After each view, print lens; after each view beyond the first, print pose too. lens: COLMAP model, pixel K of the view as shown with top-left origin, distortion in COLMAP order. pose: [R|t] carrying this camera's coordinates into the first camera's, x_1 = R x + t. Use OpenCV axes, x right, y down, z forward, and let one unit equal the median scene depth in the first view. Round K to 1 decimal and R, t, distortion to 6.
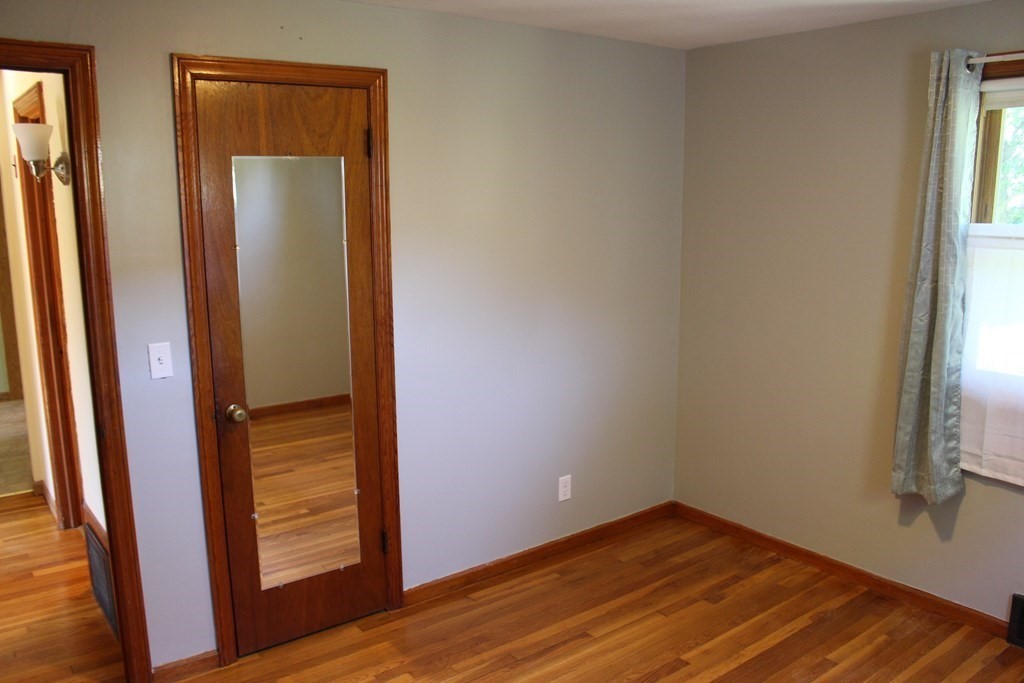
lens RADIAL K [[840.8, 0, 509.2], [0, 840.8, 352.5], [0, 0, 1]] dist [-0.166303, 0.144931]
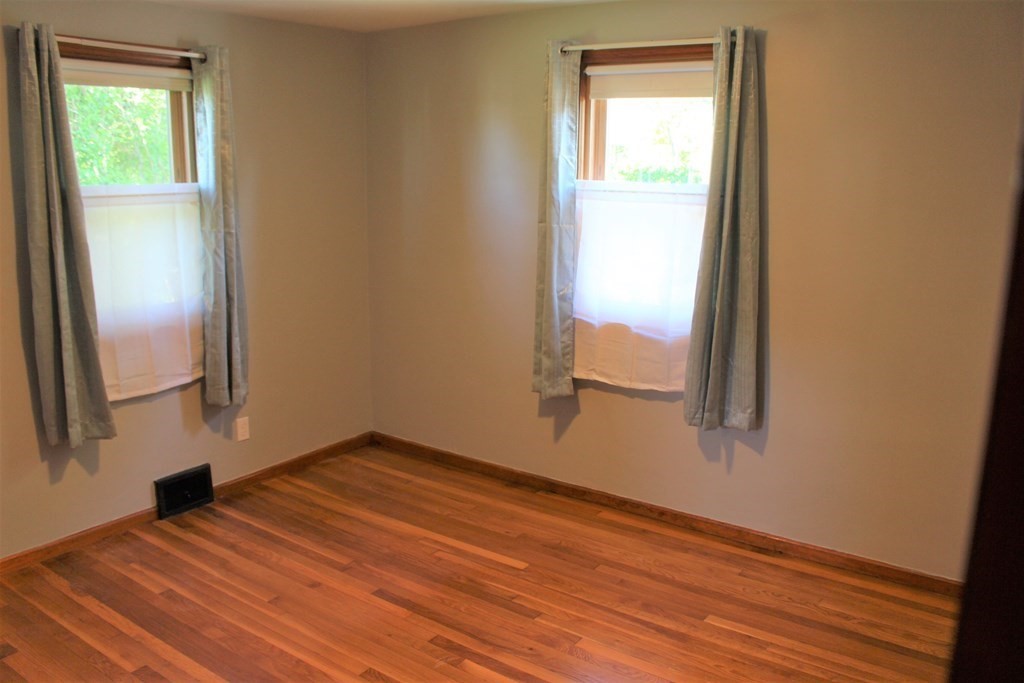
lens RADIAL K [[840.8, 0, 509.2], [0, 840.8, 352.5], [0, 0, 1]] dist [-0.166303, 0.144931]
pose [[-0.294136, -0.204352, 0.933662, -0.668276], [0.164112, 0.951568, 0.259973, -0.130770], [-0.941568, 0.229692, -0.246354, 0.718315]]
